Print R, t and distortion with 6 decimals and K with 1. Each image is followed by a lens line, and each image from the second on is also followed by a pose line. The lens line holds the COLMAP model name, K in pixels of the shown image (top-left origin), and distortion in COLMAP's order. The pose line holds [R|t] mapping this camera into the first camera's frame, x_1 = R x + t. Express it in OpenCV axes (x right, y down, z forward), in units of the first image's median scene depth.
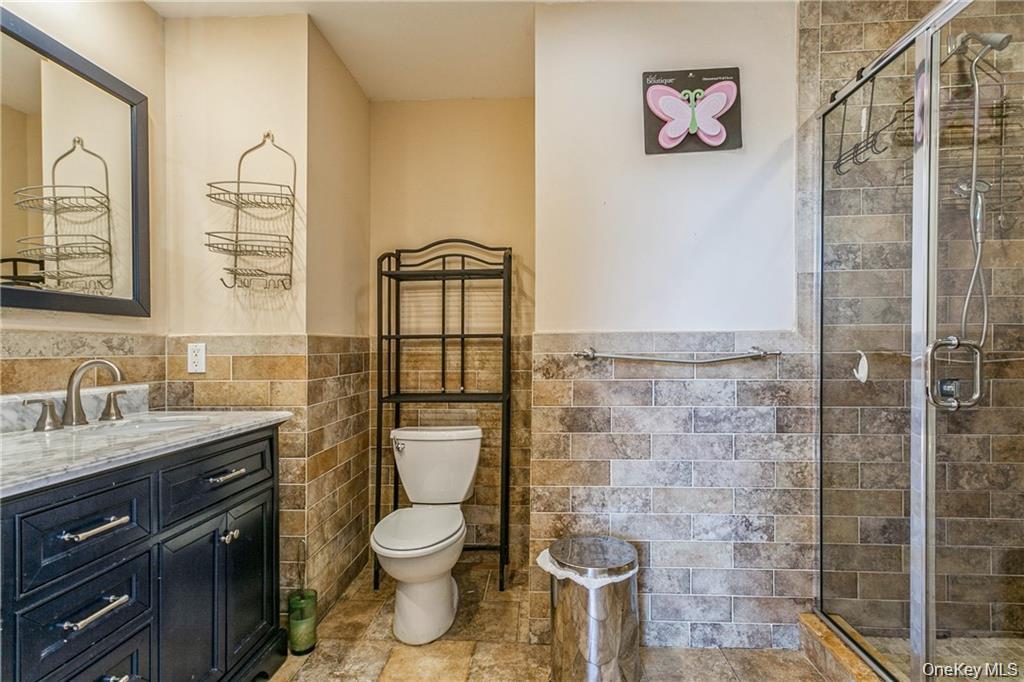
lens RADIAL K [[503.2, 0, 512.0], [0, 503.2, 341.0], [0, 0, 1]] dist [0.000100, 0.001039]
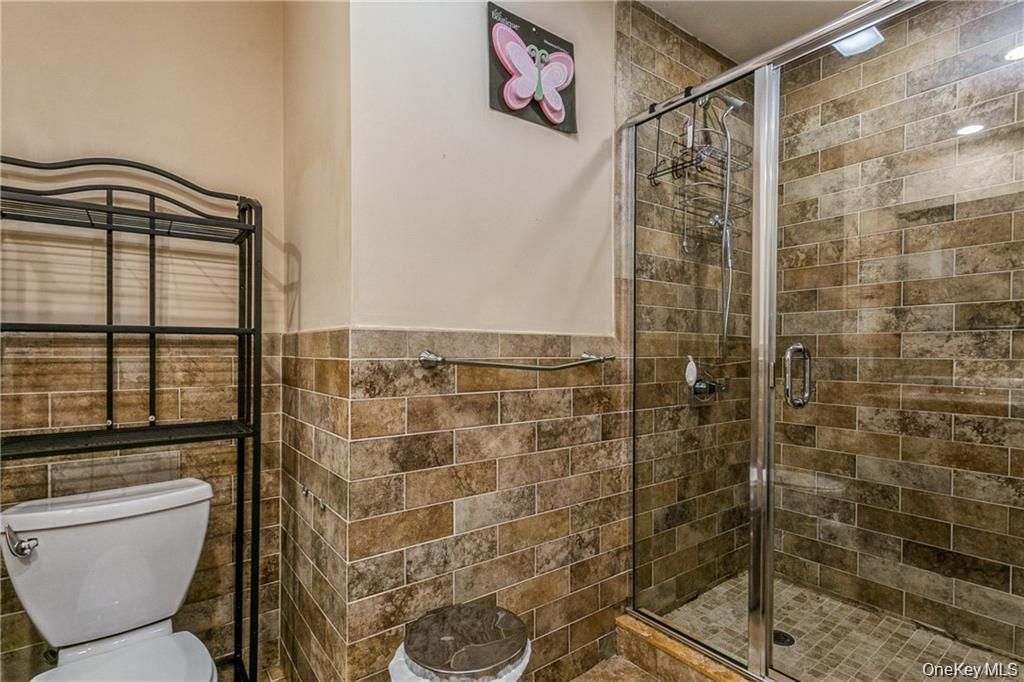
lens RADIAL K [[502.3, 0, 512.5], [0, 502.3, 357.3], [0, 0, 1]] dist [0.001509, 0.000608]
pose [[0.753036, -0.000033, 0.657980, -0.231890], [-0.014606, 0.999753, 0.016766, 0.008242], [-0.657818, -0.022236, 0.752849, 0.379364]]
